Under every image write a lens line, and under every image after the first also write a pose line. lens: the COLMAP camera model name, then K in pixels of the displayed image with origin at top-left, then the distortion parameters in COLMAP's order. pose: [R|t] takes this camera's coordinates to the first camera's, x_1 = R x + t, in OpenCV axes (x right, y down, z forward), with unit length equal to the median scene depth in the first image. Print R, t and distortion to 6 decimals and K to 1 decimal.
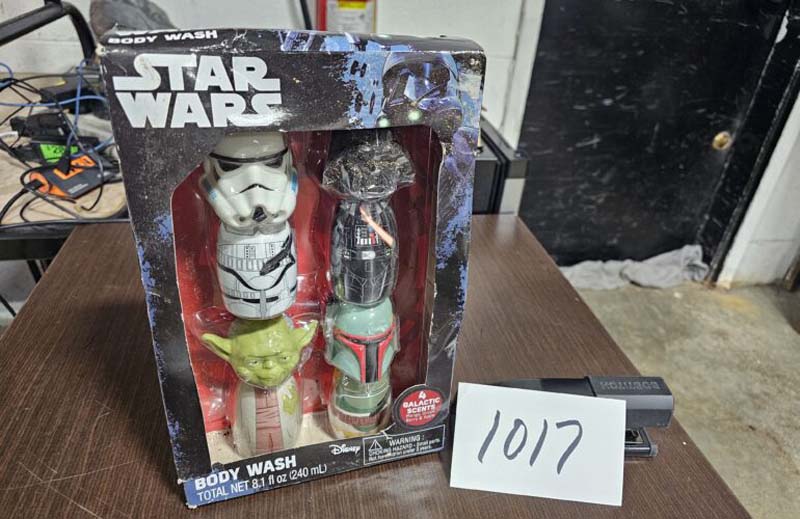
lens RADIAL K [[546.8, 0, 401.6], [0, 546.8, 263.3], [0, 0, 1]] dist [0.019106, -0.014464]
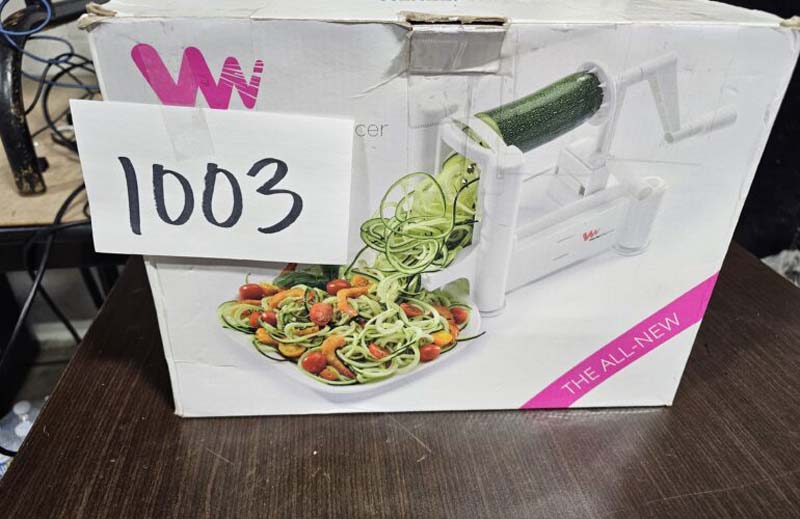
lens RADIAL K [[546.8, 0, 392.0], [0, 546.8, 262.5], [0, 0, 1]] dist [0.019106, -0.014464]
pose [[0.997983, -0.018493, -0.060721, -0.071398], [0.016245, 0.999172, -0.037310, 0.011553], [0.061361, 0.036248, 0.997457, 0.080738]]
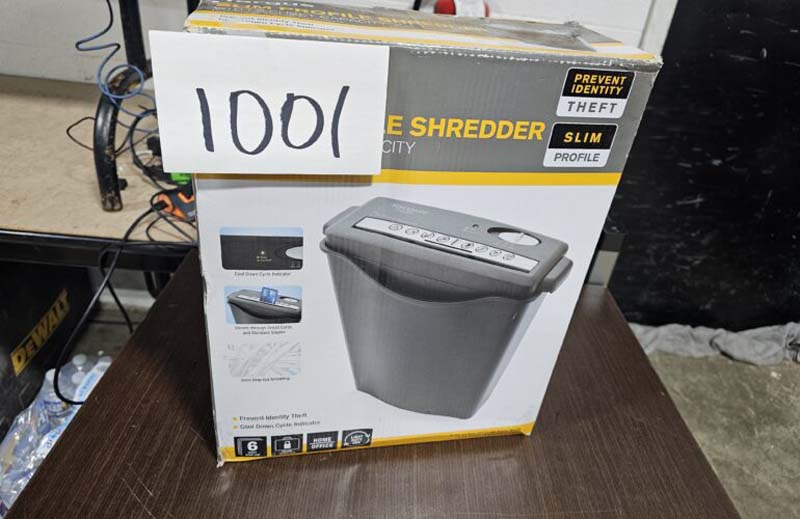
lens RADIAL K [[546.8, 0, 392.9], [0, 546.8, 254.1], [0, 0, 1]] dist [0.019106, -0.014464]
pose [[0.980572, 0.125447, -0.150805, -0.010306], [-0.132061, 0.990636, -0.034632, -0.028538], [0.145049, 0.053875, 0.987957, -0.011645]]
